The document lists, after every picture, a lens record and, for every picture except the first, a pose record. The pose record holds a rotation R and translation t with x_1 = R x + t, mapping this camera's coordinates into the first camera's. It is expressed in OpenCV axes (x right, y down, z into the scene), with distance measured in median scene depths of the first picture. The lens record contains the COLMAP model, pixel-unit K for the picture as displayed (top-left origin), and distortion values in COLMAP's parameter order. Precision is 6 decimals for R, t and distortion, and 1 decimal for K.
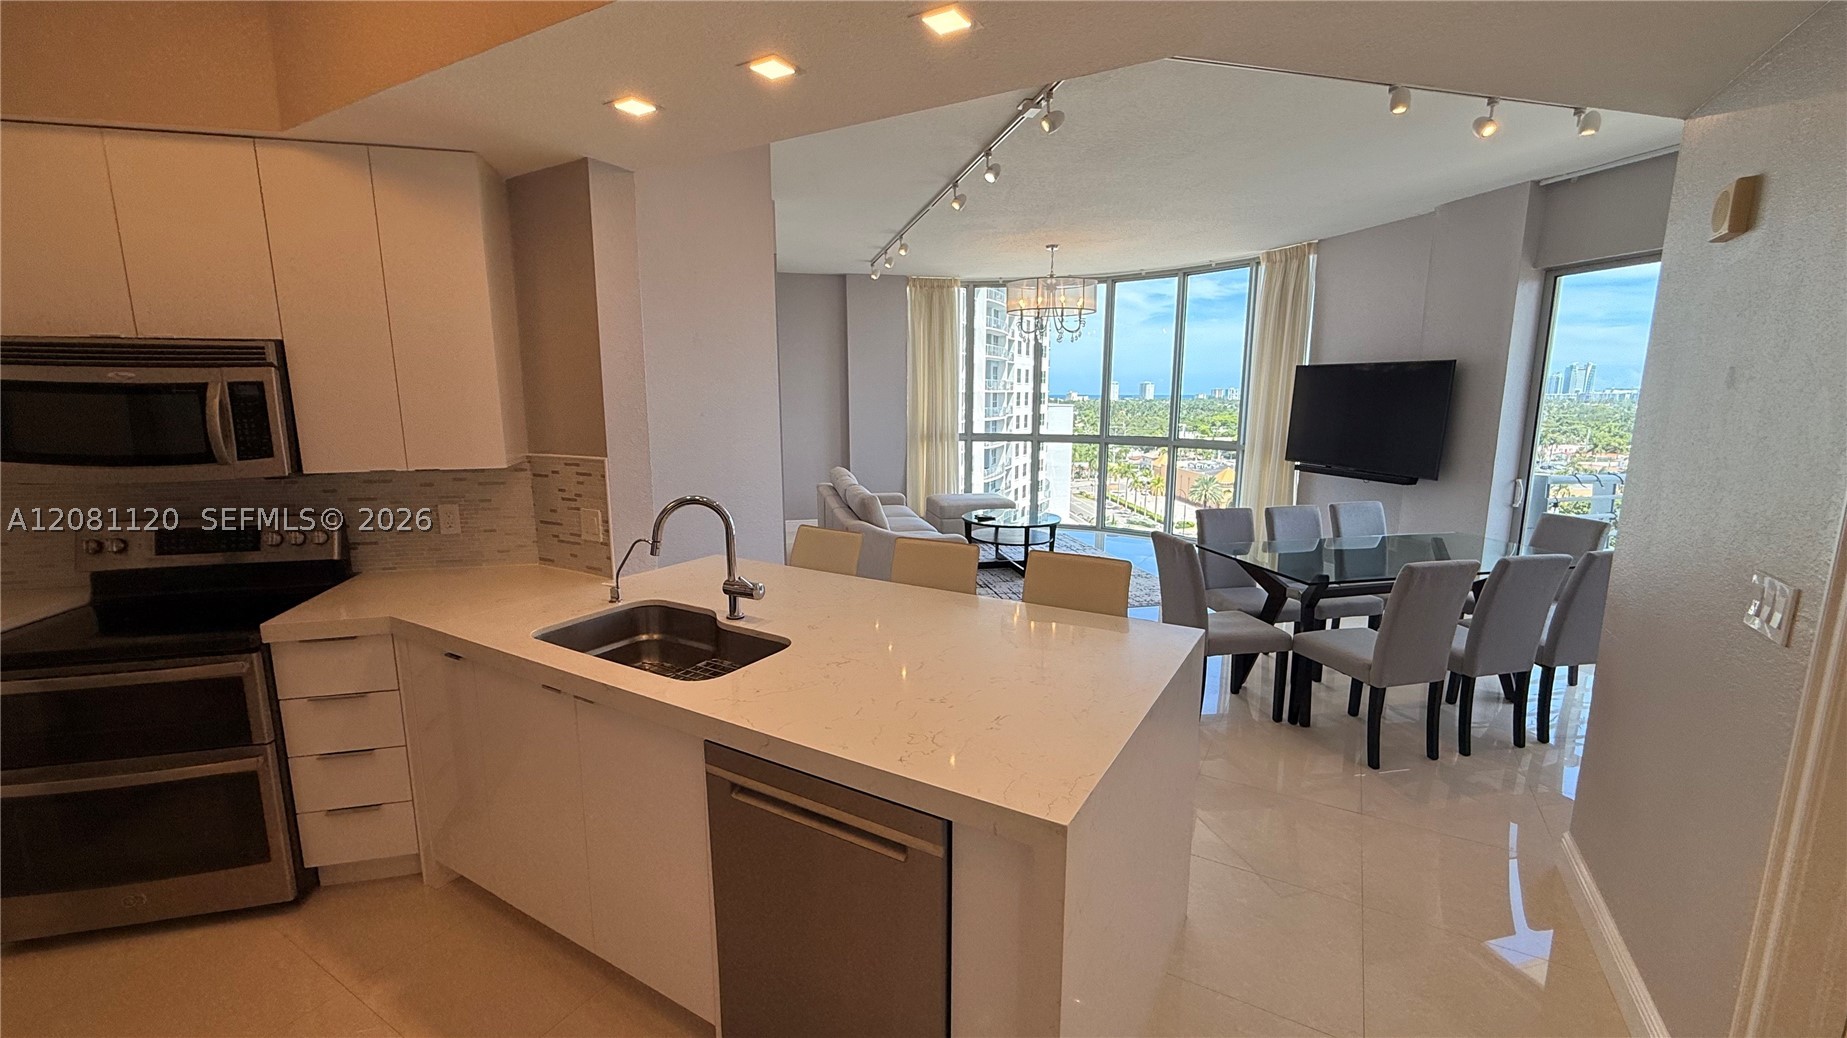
lens RADIAL K [[736.0, 0, 916.4], [0, 736.0, 517.6], [0, 0, 1]] dist [-0.001478, 0.000020]
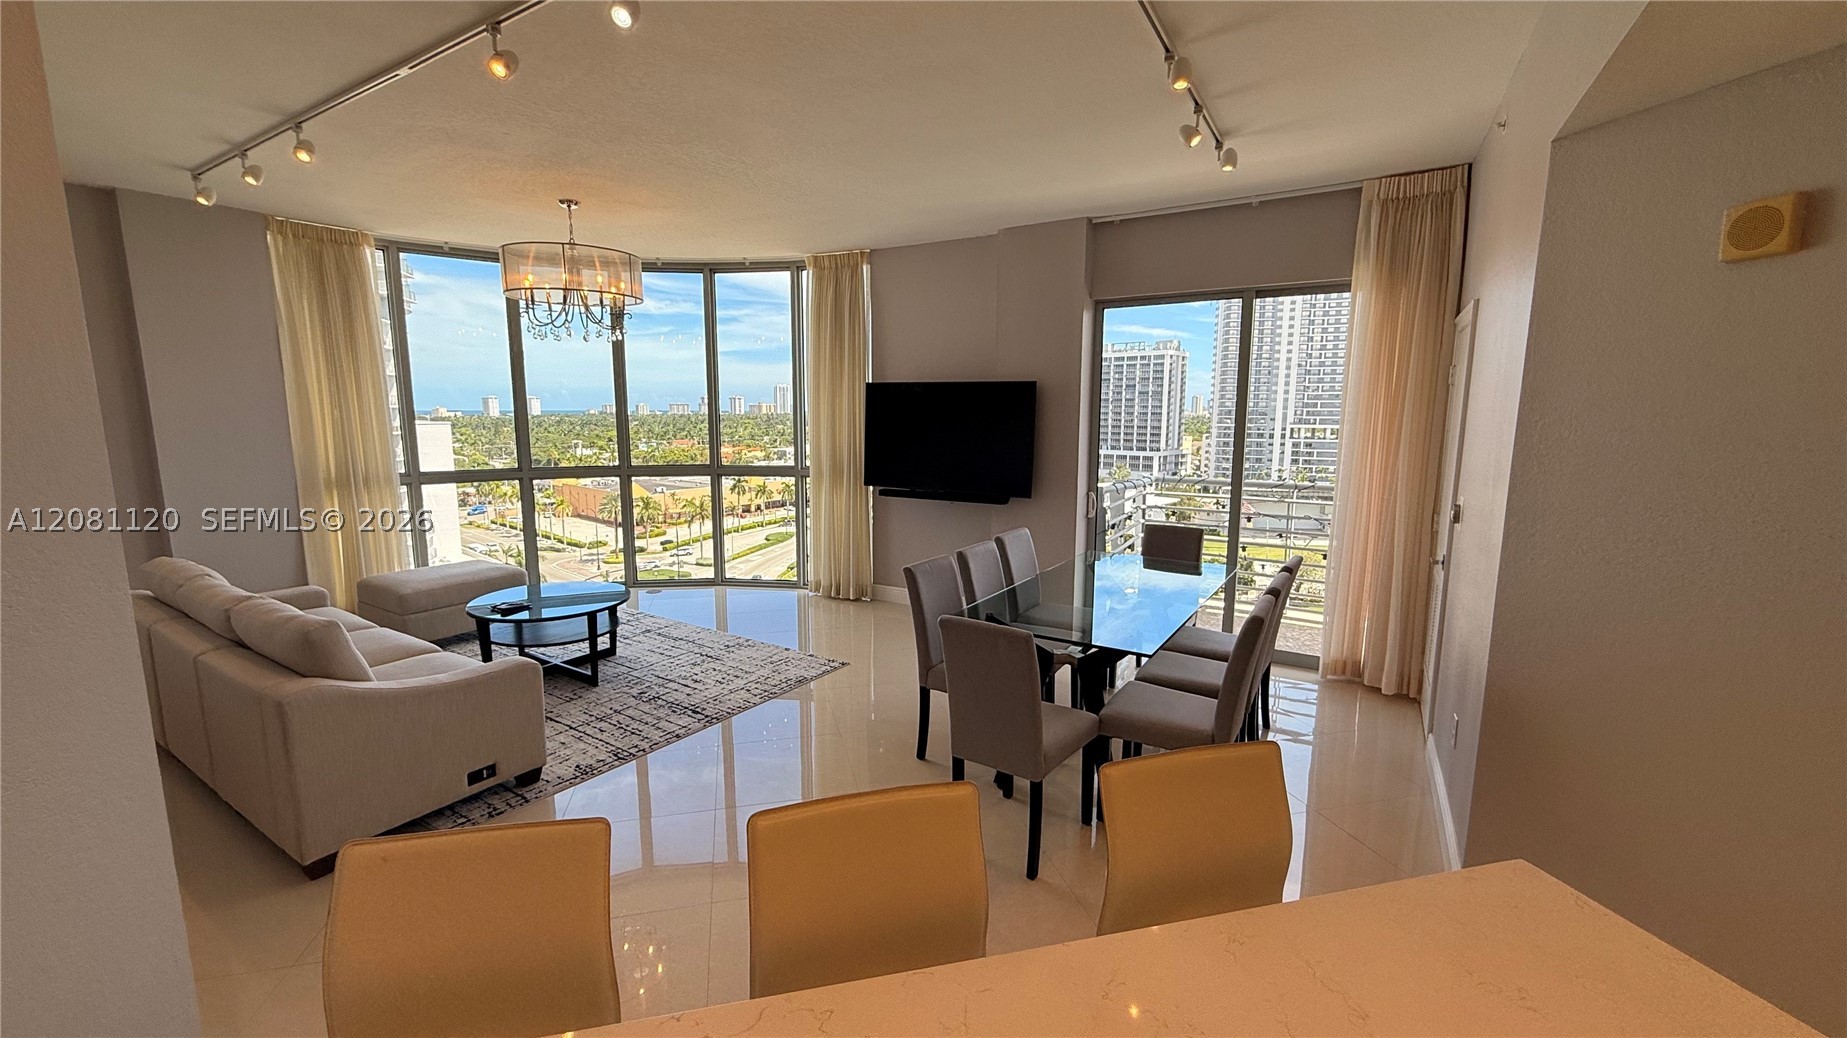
lens RADIAL K [[736.0, 0, 916.4], [0, 736.0, 517.6], [0, 0, 1]] dist [-0.001478, 0.000020]
pose [[0.712969, -0.101265, 0.693845, -0.094265], [0.115379, 0.992972, 0.026363, -0.055266], [-0.691638, 0.061260, 0.719642, 0.299001]]
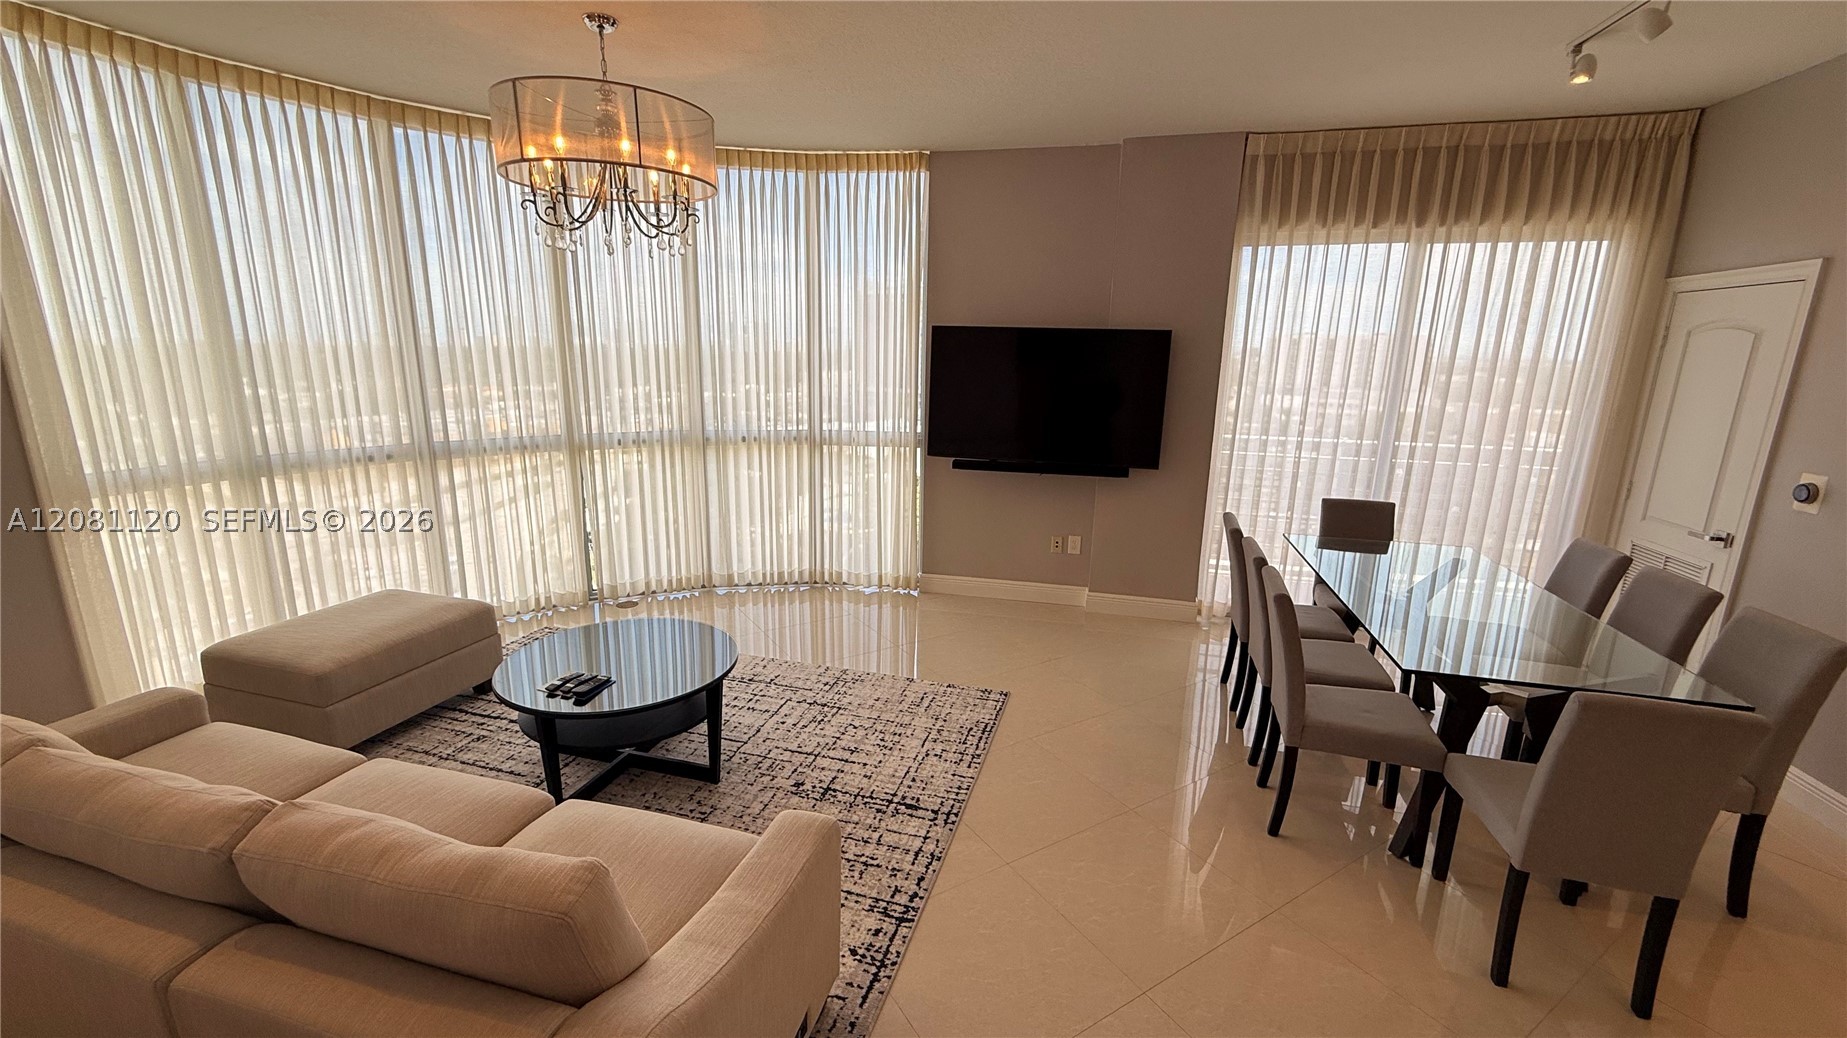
lens RADIAL K [[736.0, 0, 916.4], [0, 736.0, 517.6], [0, 0, 1]] dist [-0.001478, 0.000020]
pose [[0.470475, -0.192028, 0.861266, -0.152810], [0.132932, 0.980319, 0.145956, -0.127657], [-0.872343, 0.045821, 0.486742, 0.659857]]
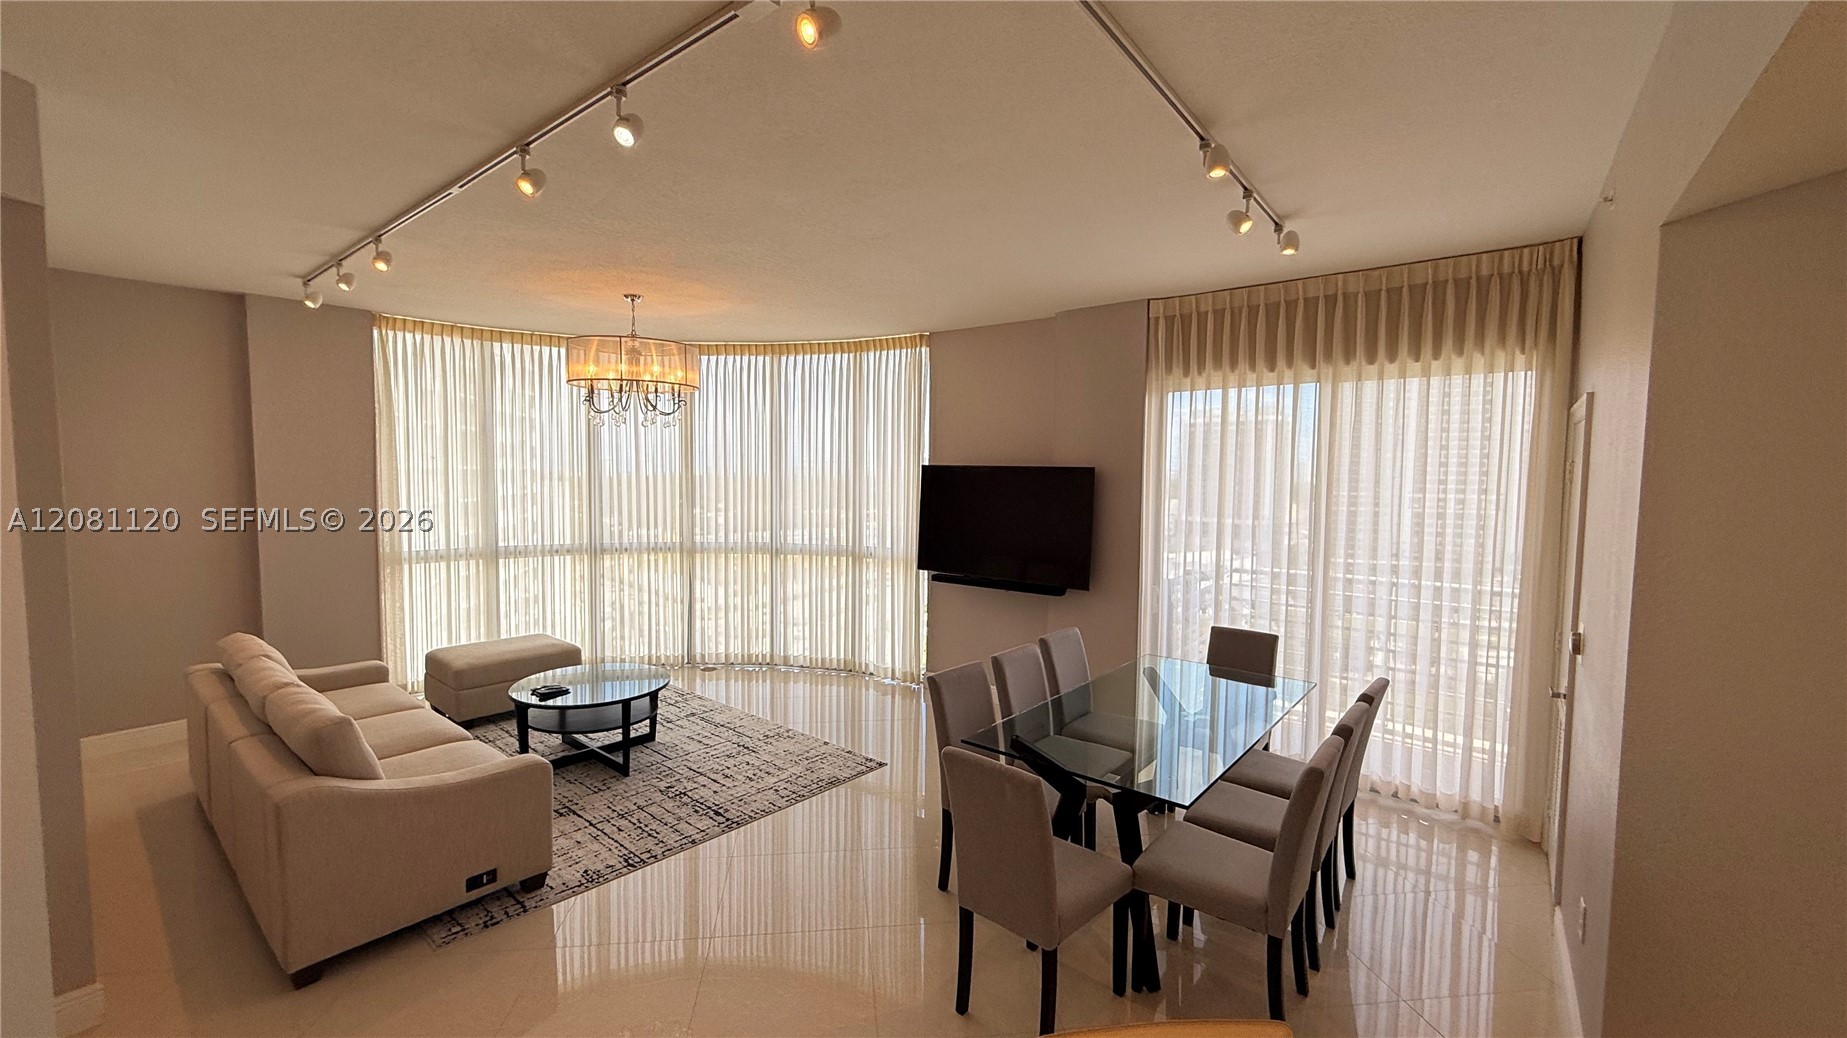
lens RADIAL K [[736.0, 0, 916.4], [0, 736.0, 517.6], [0, 0, 1]] dist [-0.001478, 0.000020]
pose [[0.793558, -0.029190, 0.607794, -0.040133], [0.091578, 0.993201, -0.071868, -0.077309], [-0.601564, 0.112692, 0.790836, 0.291431]]
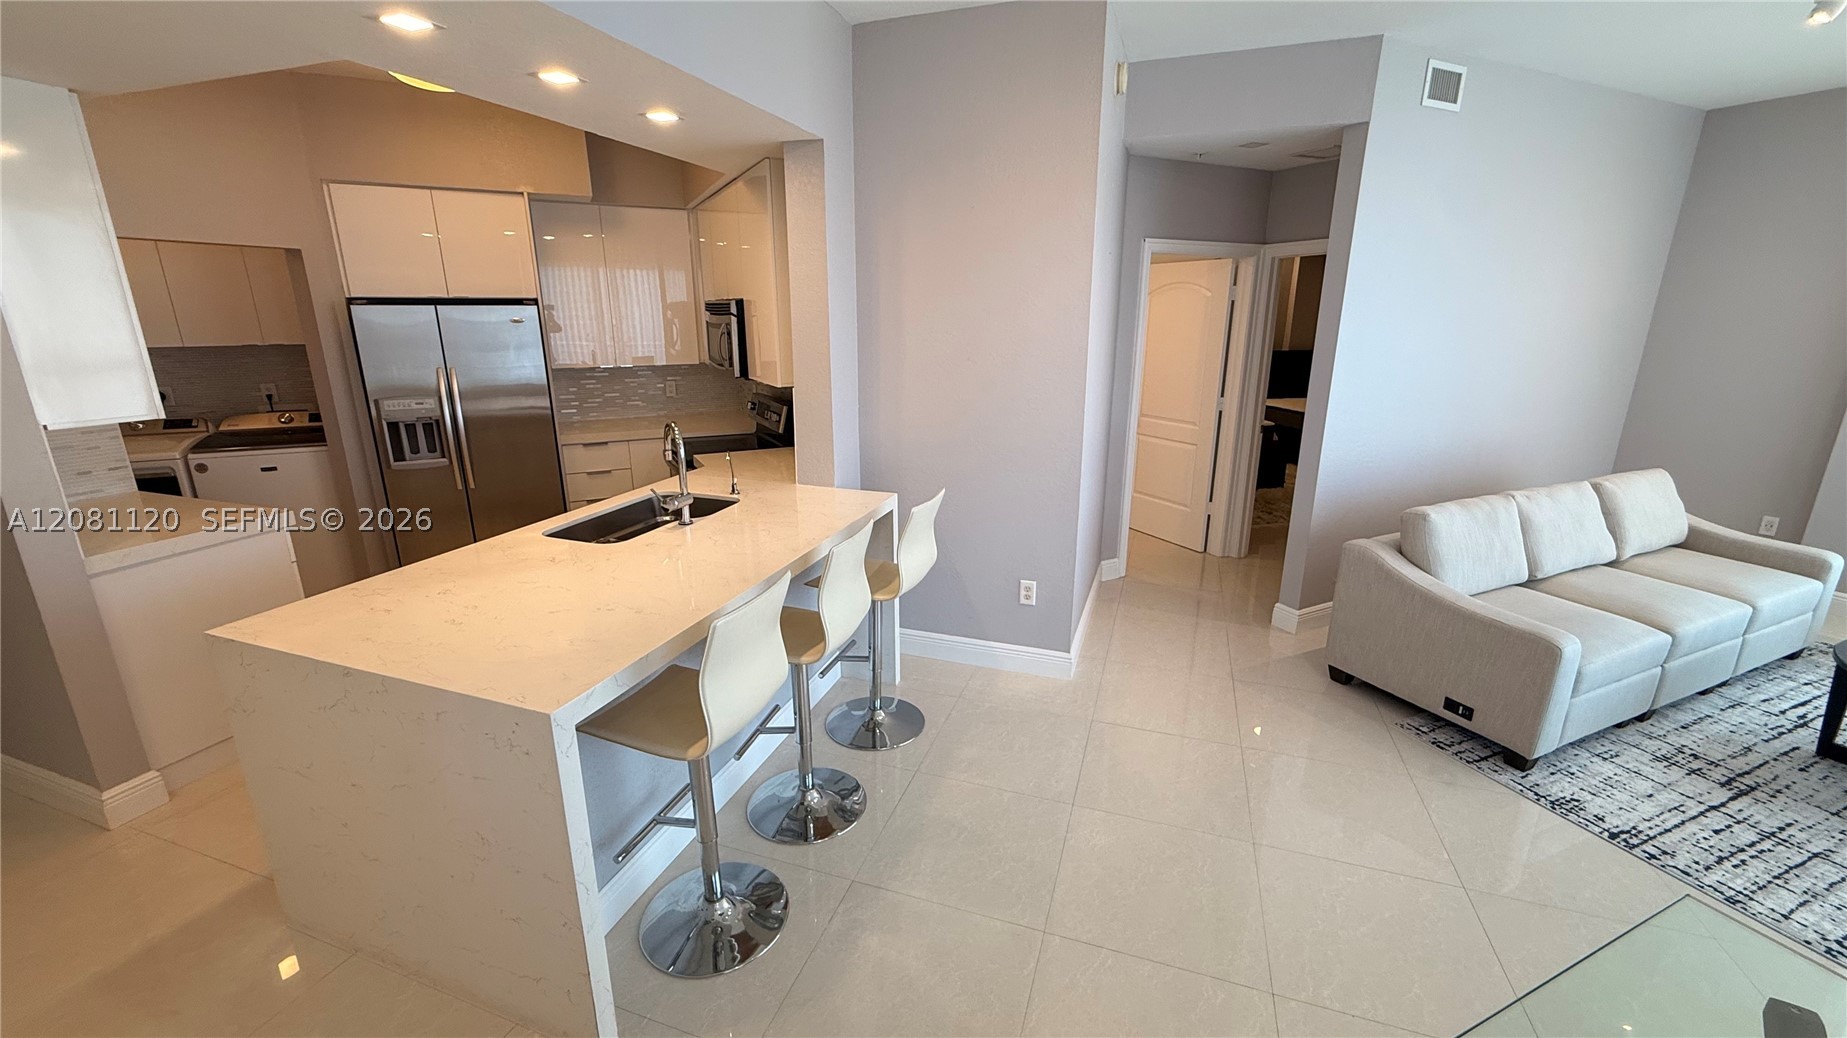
lens RADIAL K [[736.0, 0, 916.4], [0, 736.0, 517.6], [0, 0, 1]] dist [-0.001478, 0.000020]
pose [[0.193165, 0.266183, -0.944370, 0.353999], [-0.163762, 0.957743, 0.236455, -0.081818], [0.967403, 0.108977, 0.228593, 0.385076]]
